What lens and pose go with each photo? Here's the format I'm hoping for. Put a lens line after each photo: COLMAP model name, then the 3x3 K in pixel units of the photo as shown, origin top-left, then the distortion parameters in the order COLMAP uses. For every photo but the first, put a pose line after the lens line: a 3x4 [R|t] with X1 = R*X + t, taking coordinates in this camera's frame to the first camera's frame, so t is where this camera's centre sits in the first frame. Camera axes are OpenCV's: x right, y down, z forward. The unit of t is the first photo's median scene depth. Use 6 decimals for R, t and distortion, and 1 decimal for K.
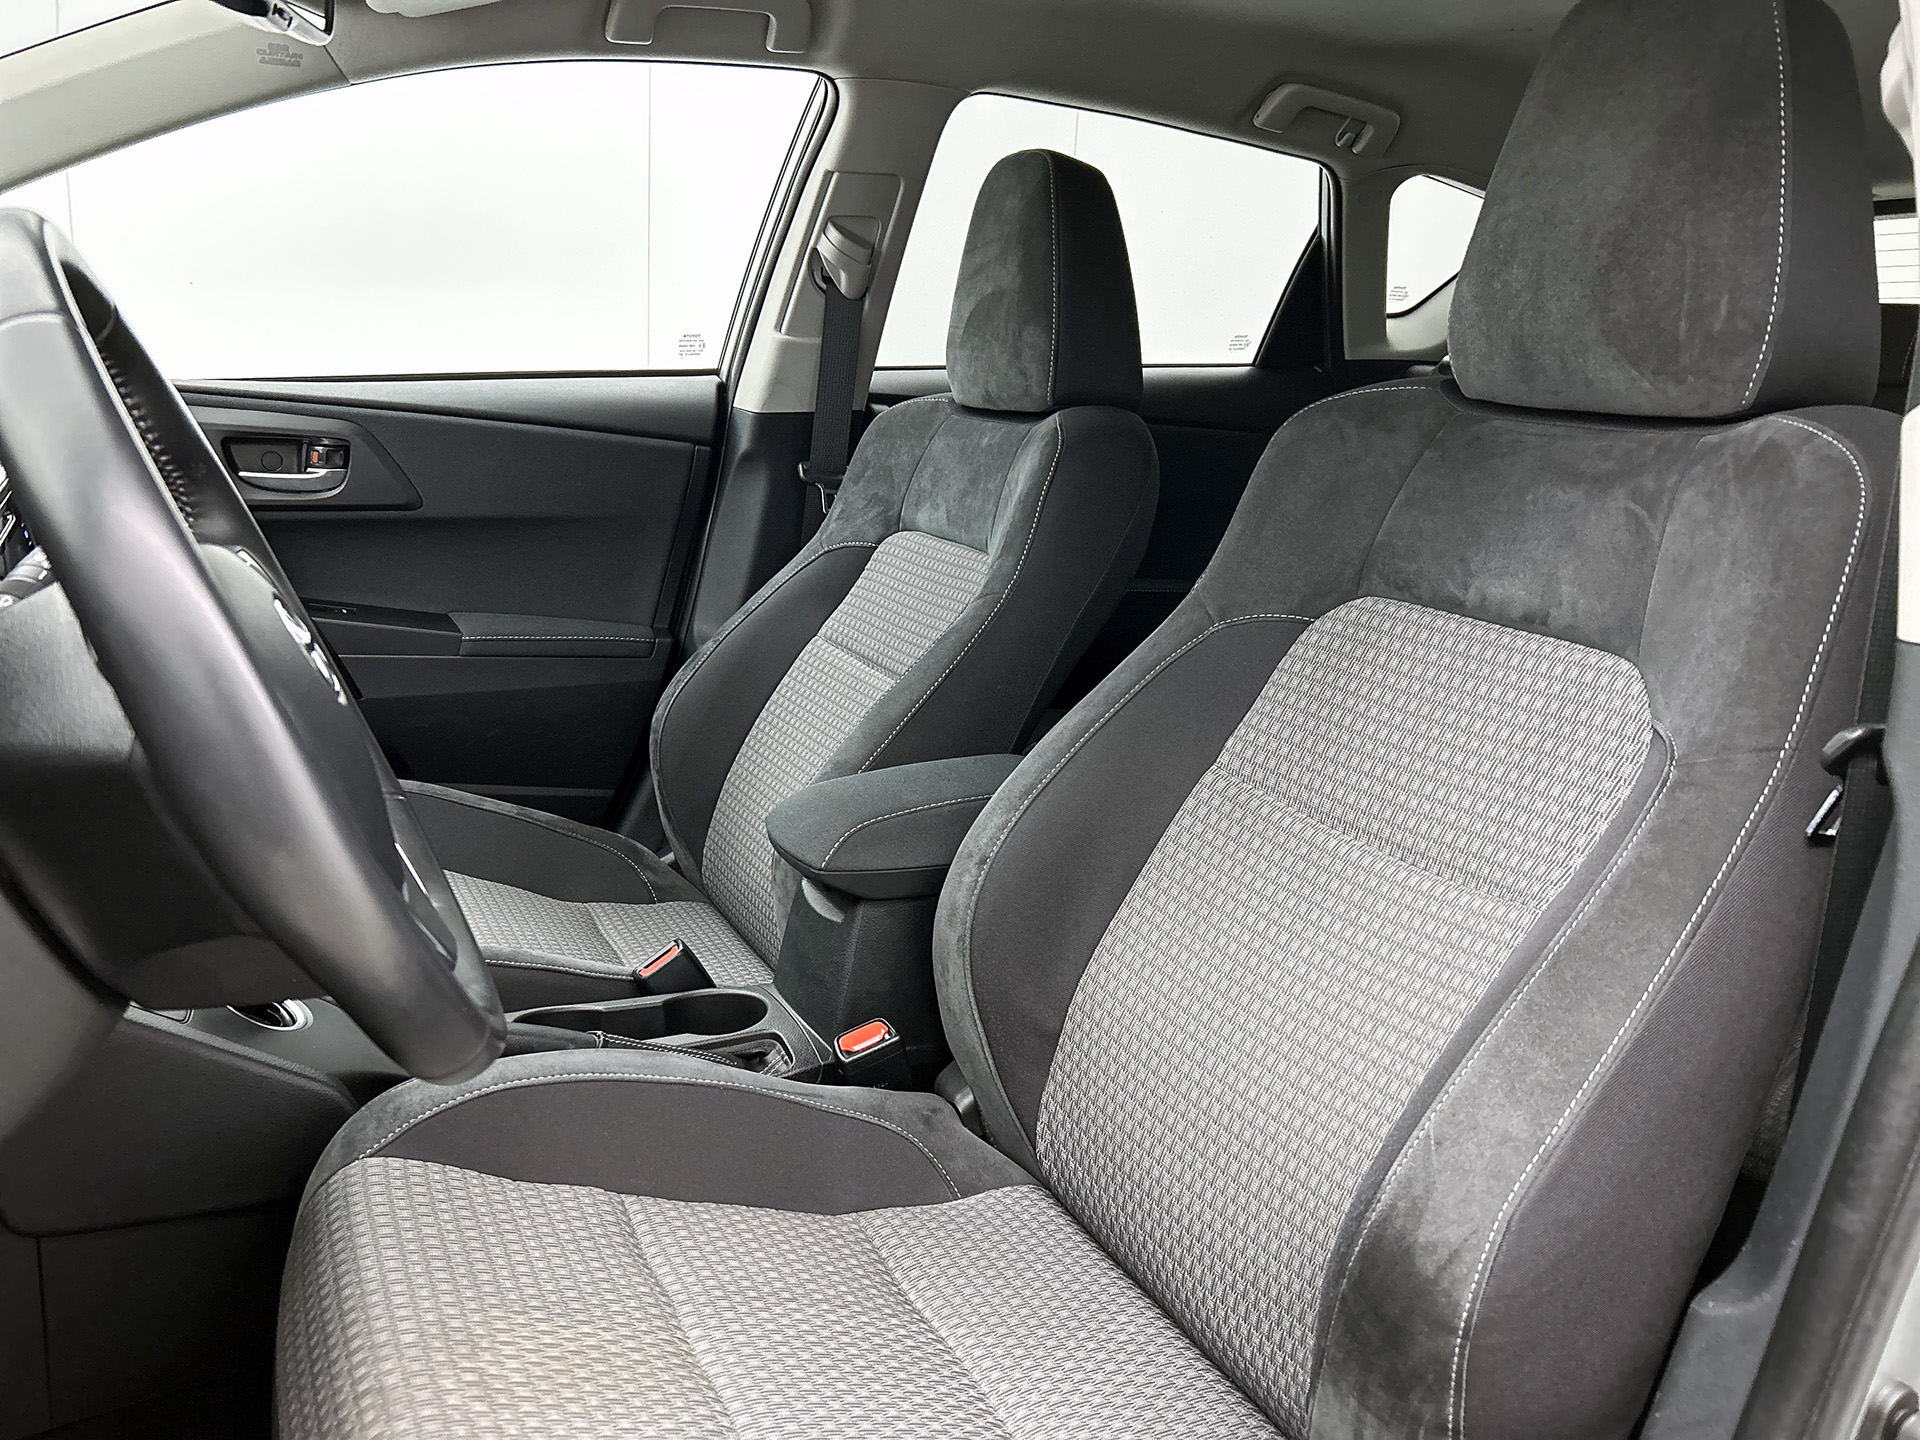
lens RADIAL K [[1457.5, 0, 957.5], [0, 1457.5, 715.2], [0, 0, 1]] dist [0.003630, 0.007852]
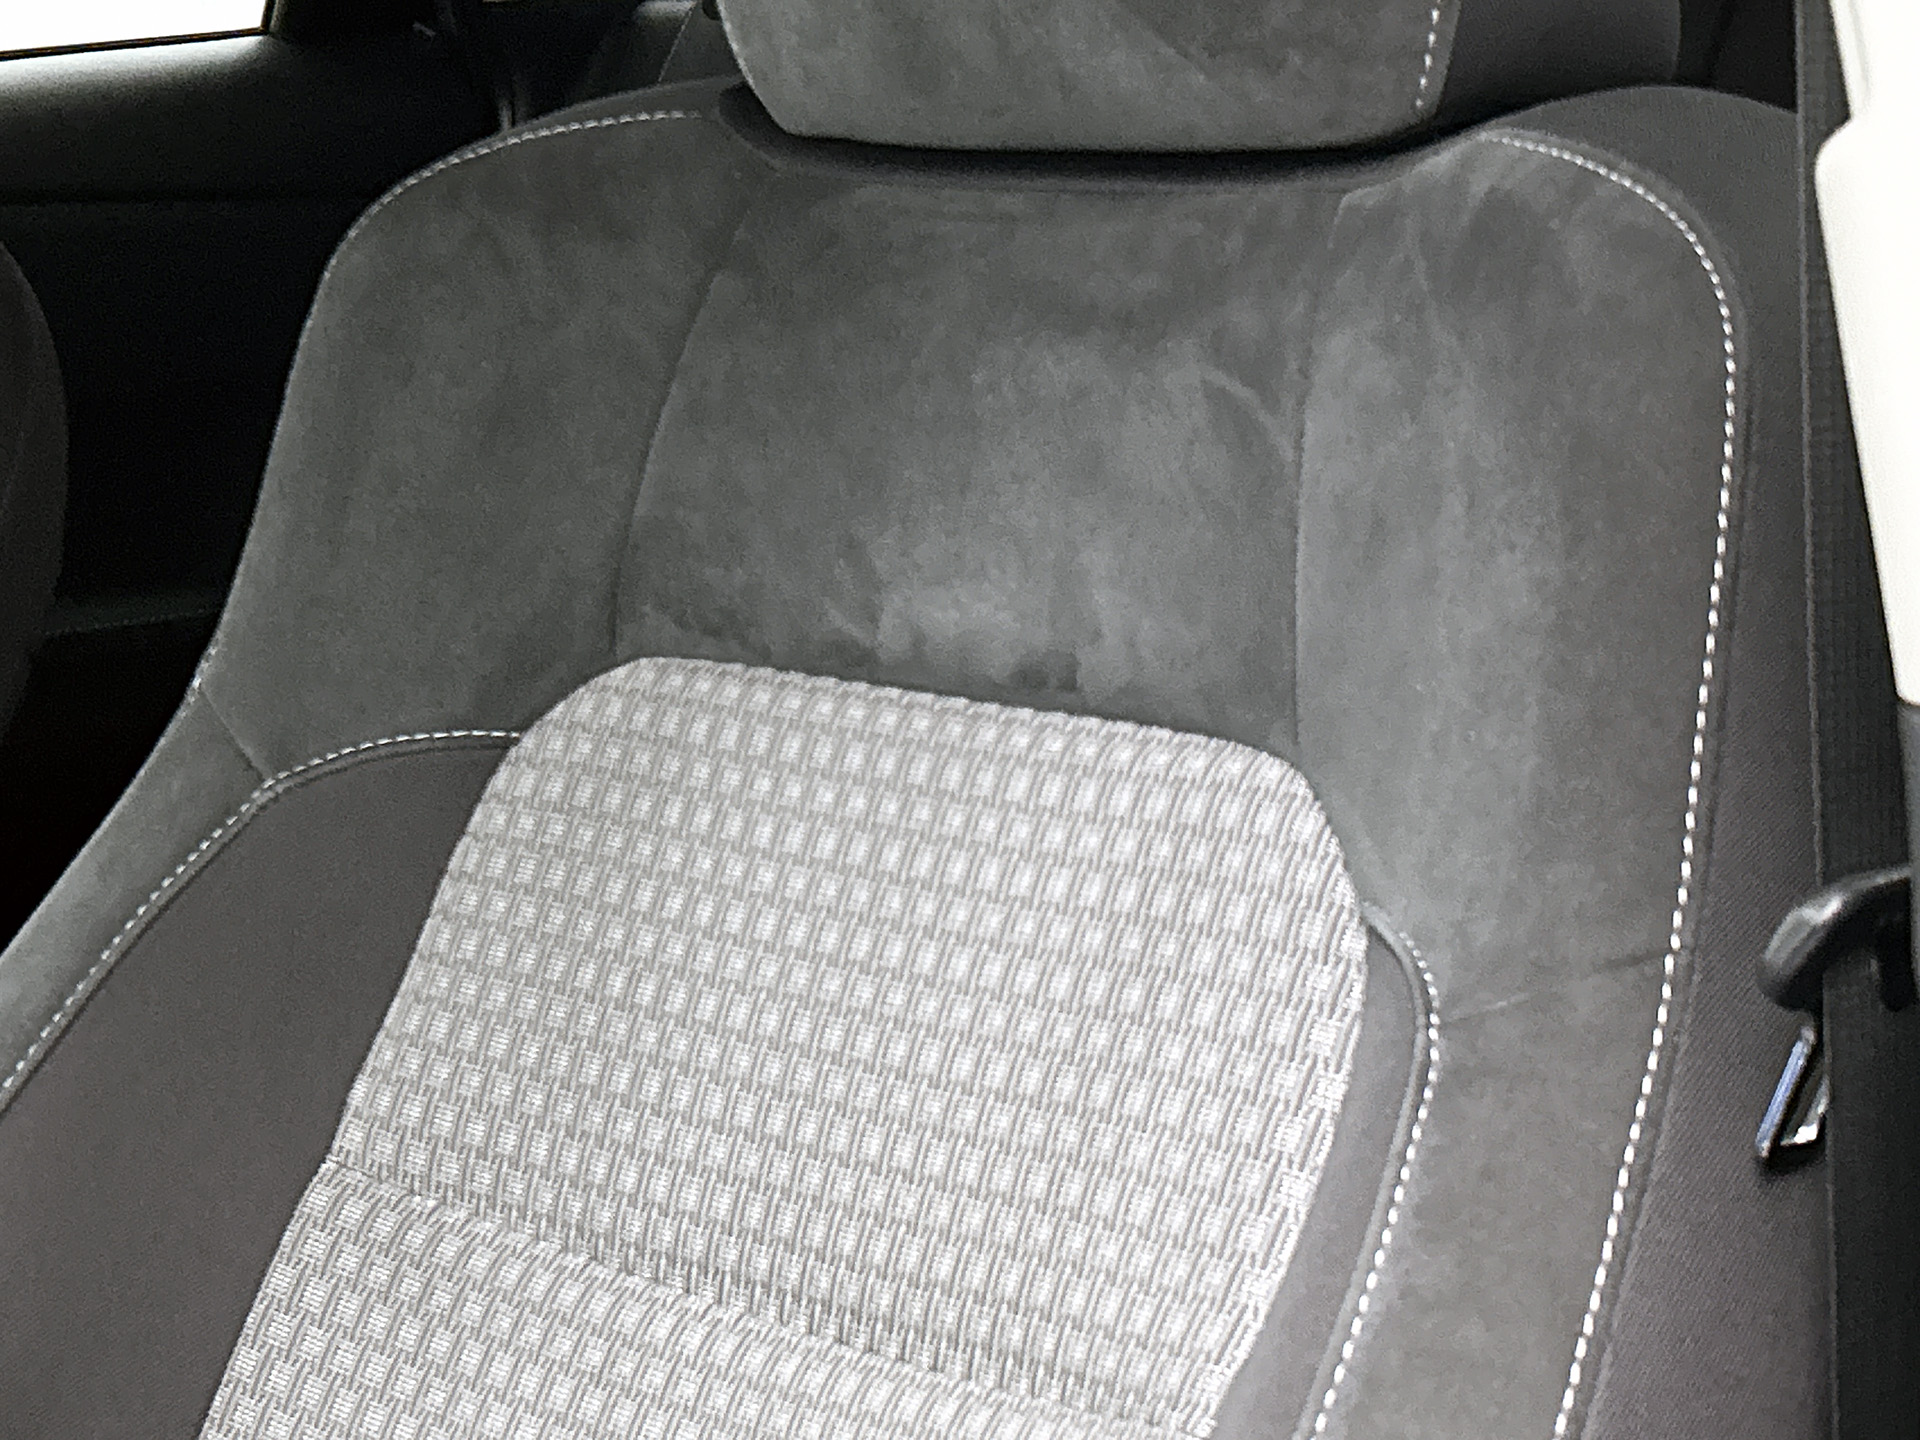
lens RADIAL K [[3321.4, 0, 961.9], [0, 3321.4, 733.6], [0, 0, 1]] dist [0.144049, 0.000000]
pose [[0.922230, -0.169876, 0.347324, 0.053853], [0.174049, 0.984546, 0.019400, -0.074101], [-0.345252, 0.042560, 0.937544, 0.150530]]
